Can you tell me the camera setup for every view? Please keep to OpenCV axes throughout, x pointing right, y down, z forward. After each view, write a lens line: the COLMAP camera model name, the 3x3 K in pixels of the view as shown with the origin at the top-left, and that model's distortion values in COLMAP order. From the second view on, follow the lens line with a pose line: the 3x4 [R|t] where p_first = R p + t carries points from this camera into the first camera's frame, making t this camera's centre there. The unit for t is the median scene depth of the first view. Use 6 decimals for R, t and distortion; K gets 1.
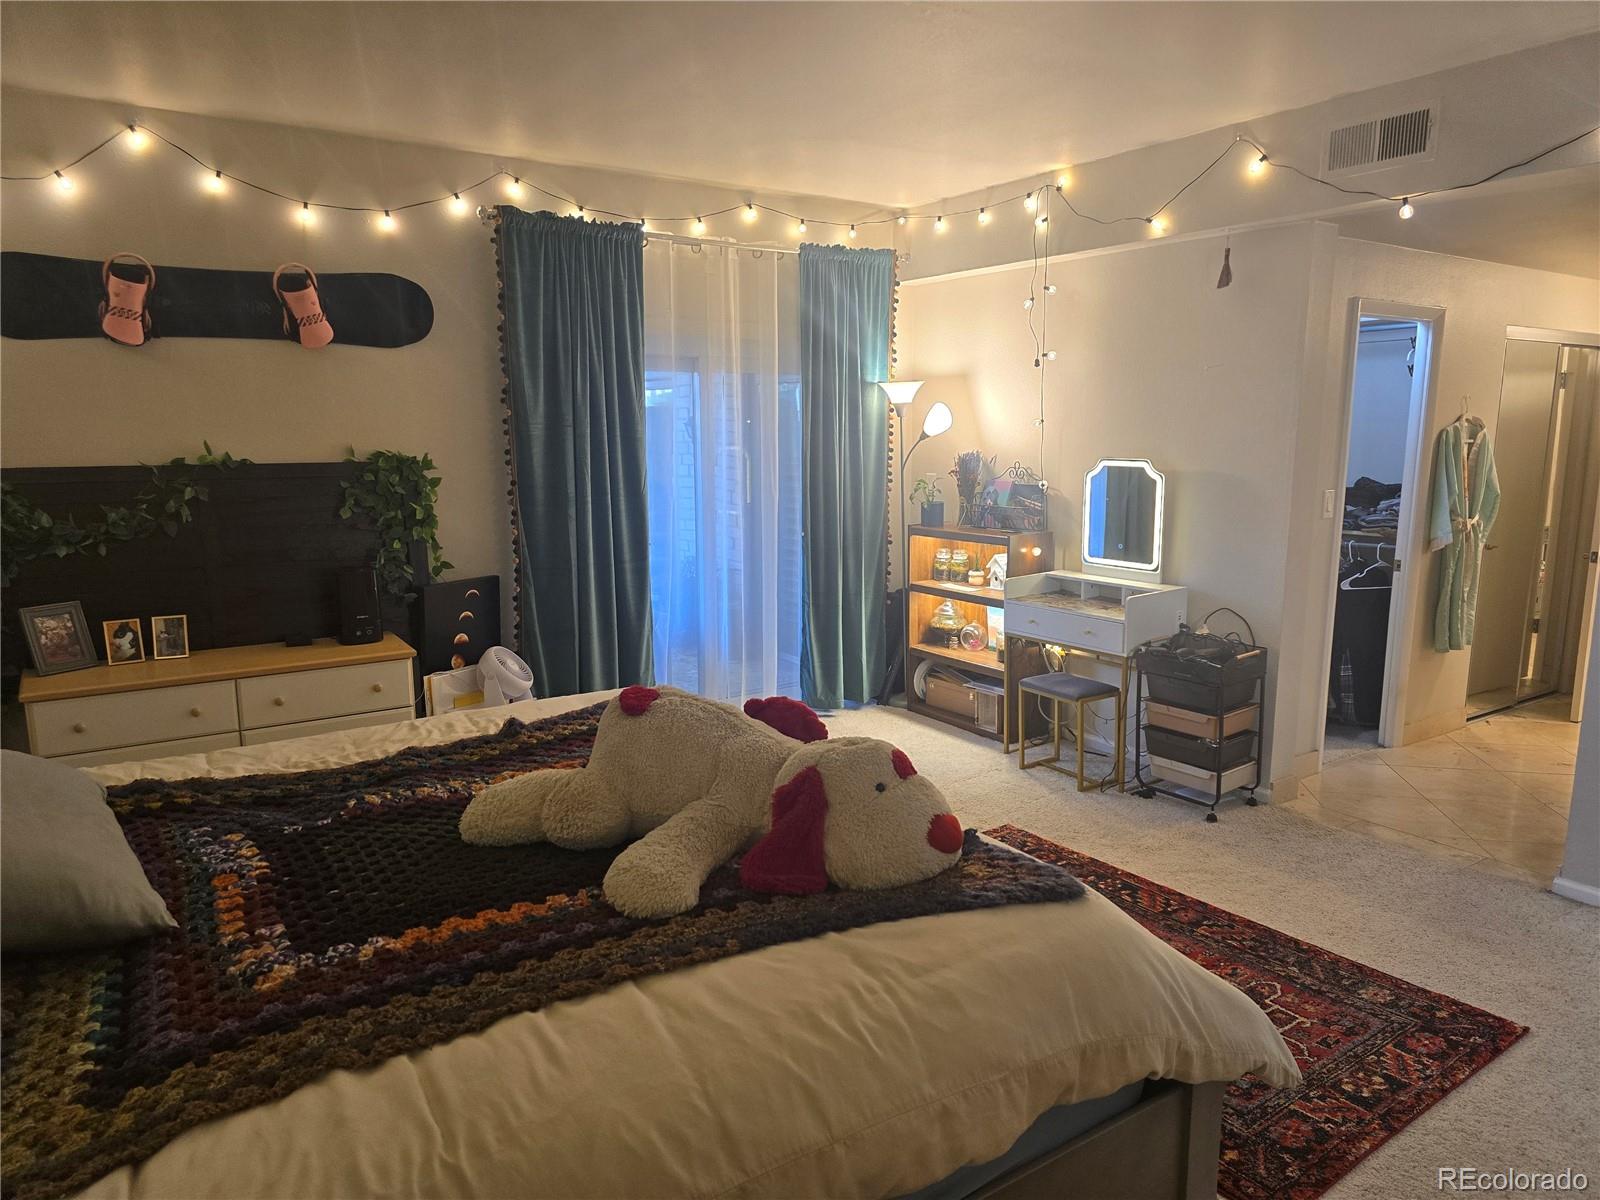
lens RADIAL K [[1071.2, 0, 802.9], [0, 1071.2, 602.7], [0, 0, 1]] dist [0.041031, -0.014747]
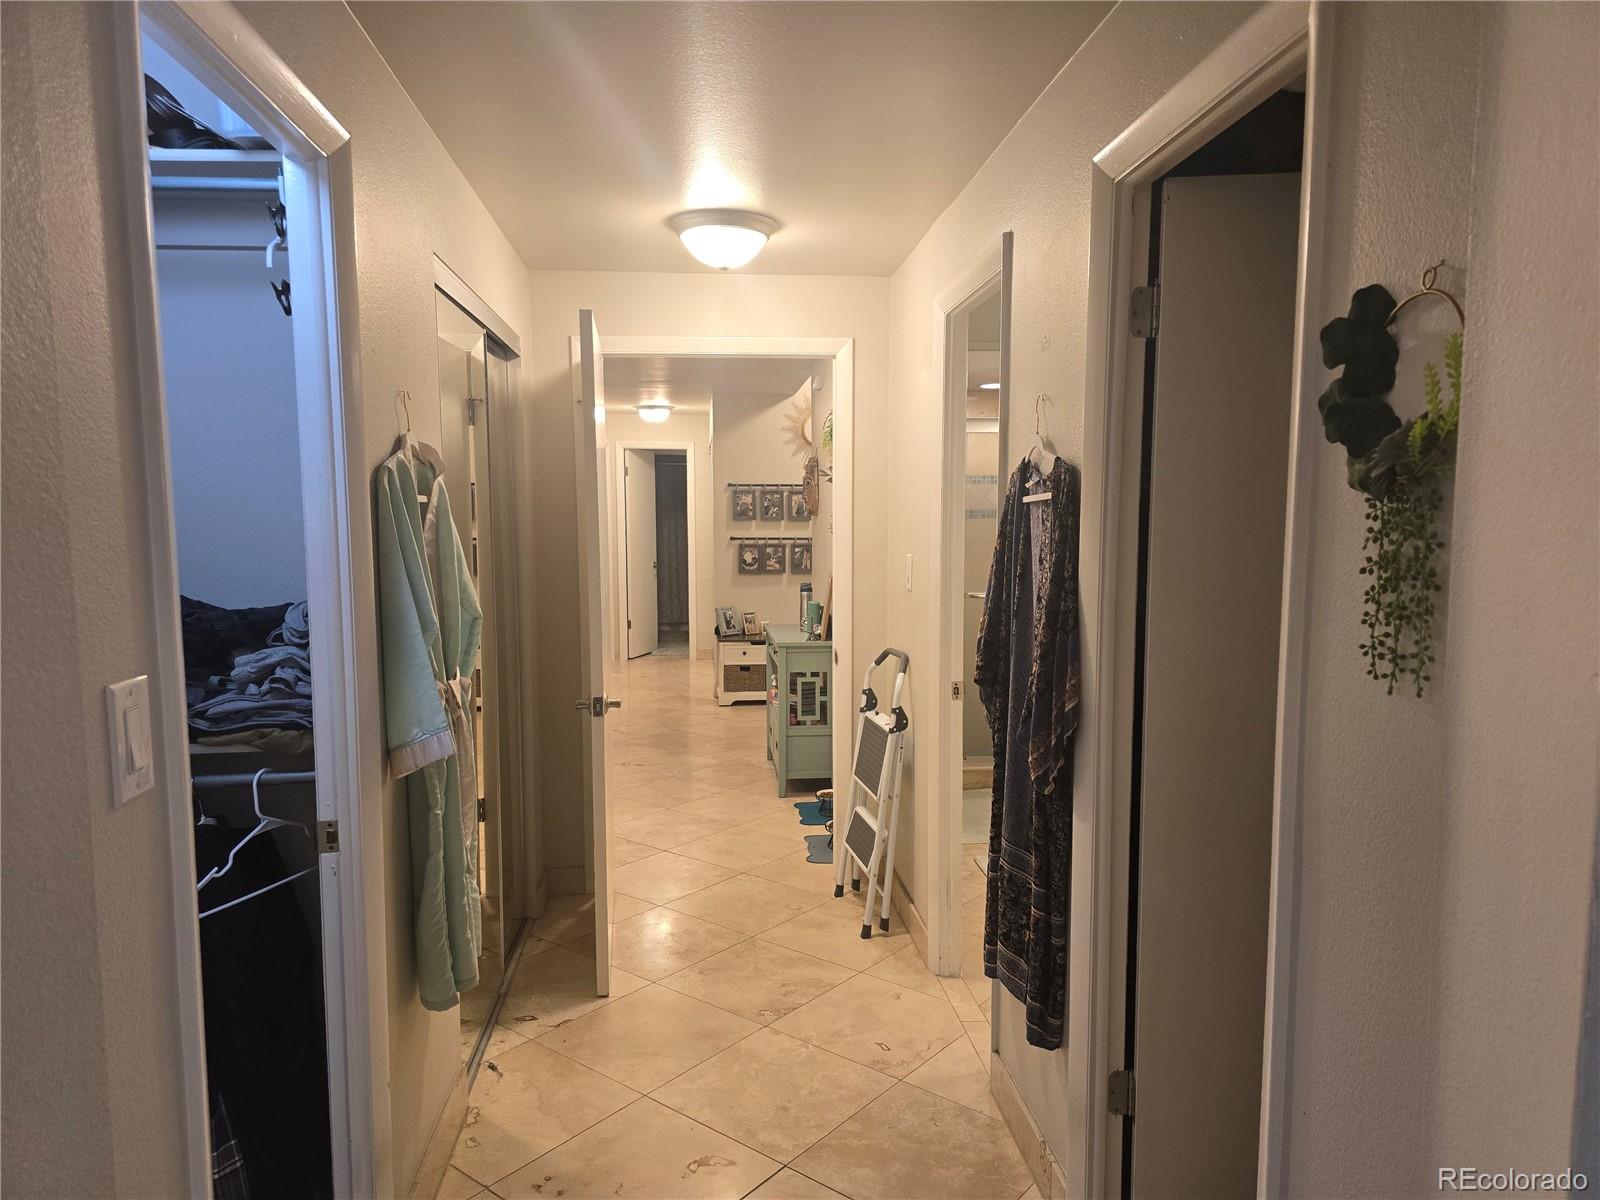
lens RADIAL K [[1071.2, 0, 802.7], [0, 1071.2, 616.2], [0, 0, 1]] dist [0.041031, -0.014747]
pose [[0.477523, -0.090496, 0.873946, 0.351585], [0.149956, 0.988482, 0.020421, -0.100633], [-0.865728, 0.121302, 0.485594, 0.755809]]
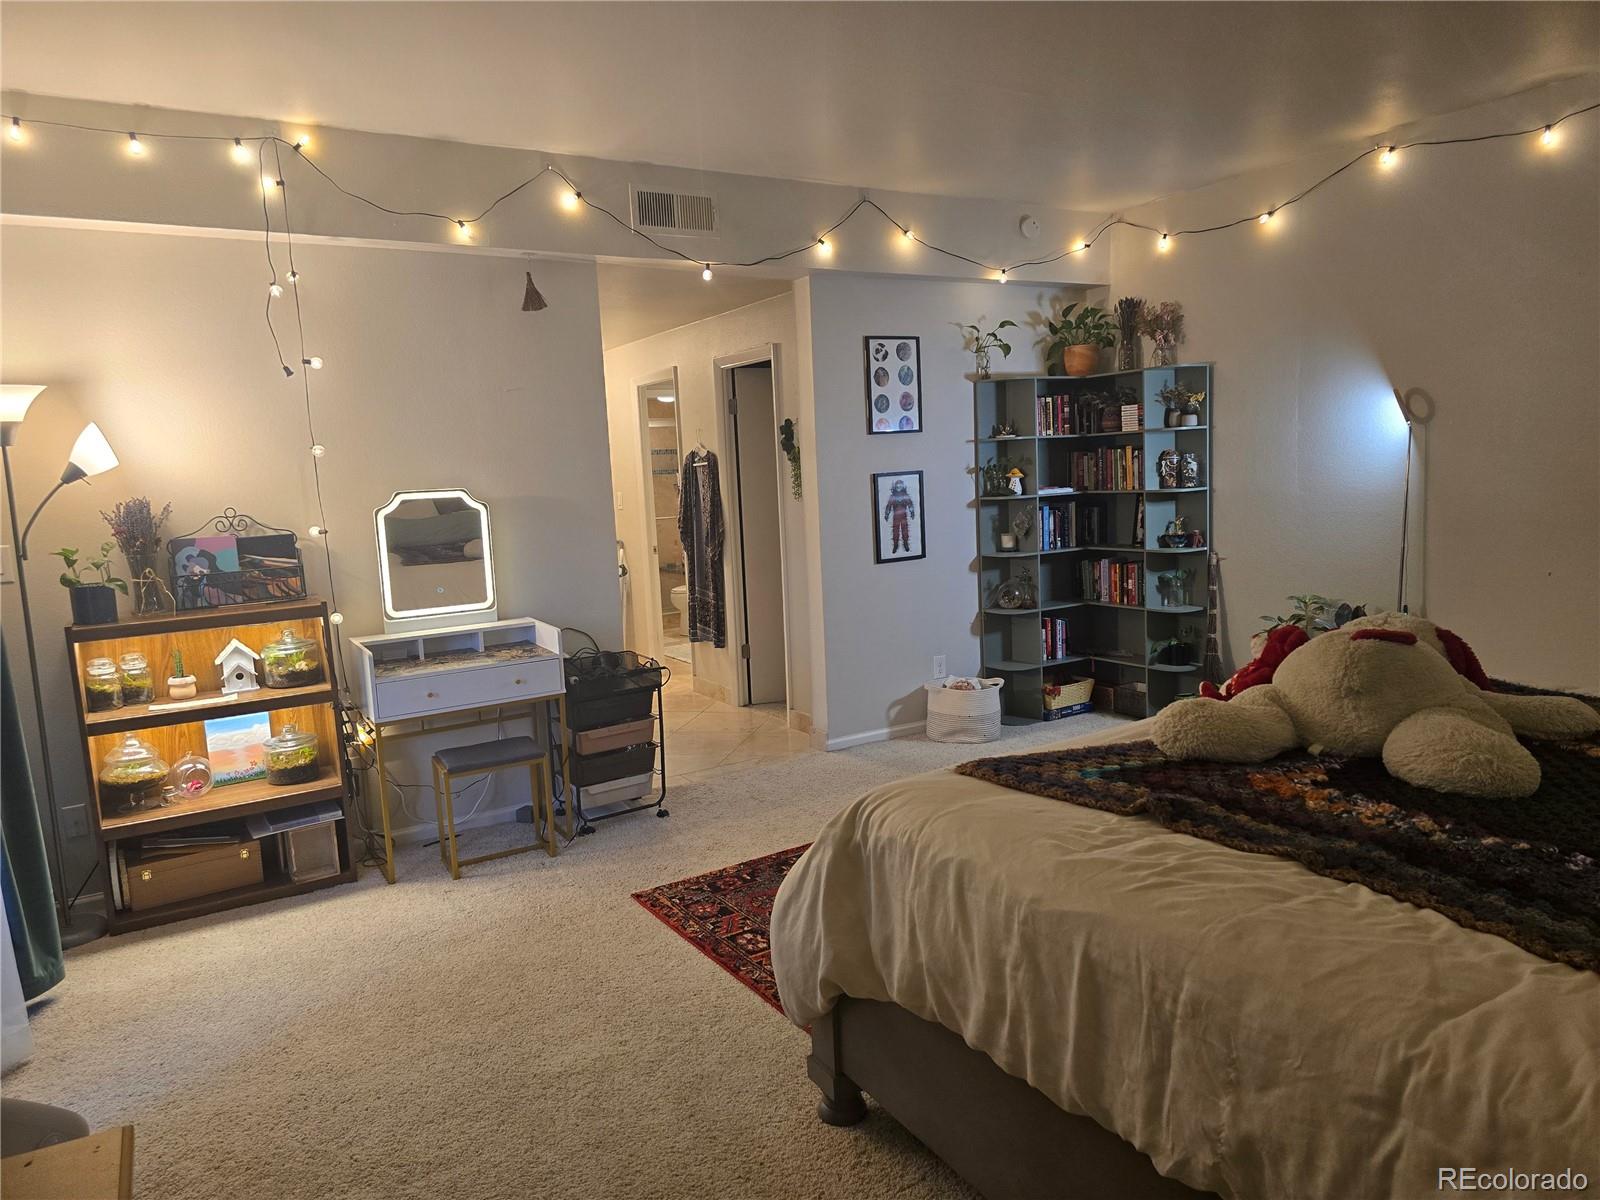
lens RADIAL K [[1071.2, 0, 808.1], [0, 1071.2, 595.5], [0, 0, 1]] dist [0.041031, -0.014747]
pose [[0.057992, -0.124983, 0.990463, -0.573273], [0.209659, 0.971531, 0.110319, -0.086045], [-0.976053, 0.201262, 0.082544, 0.673348]]
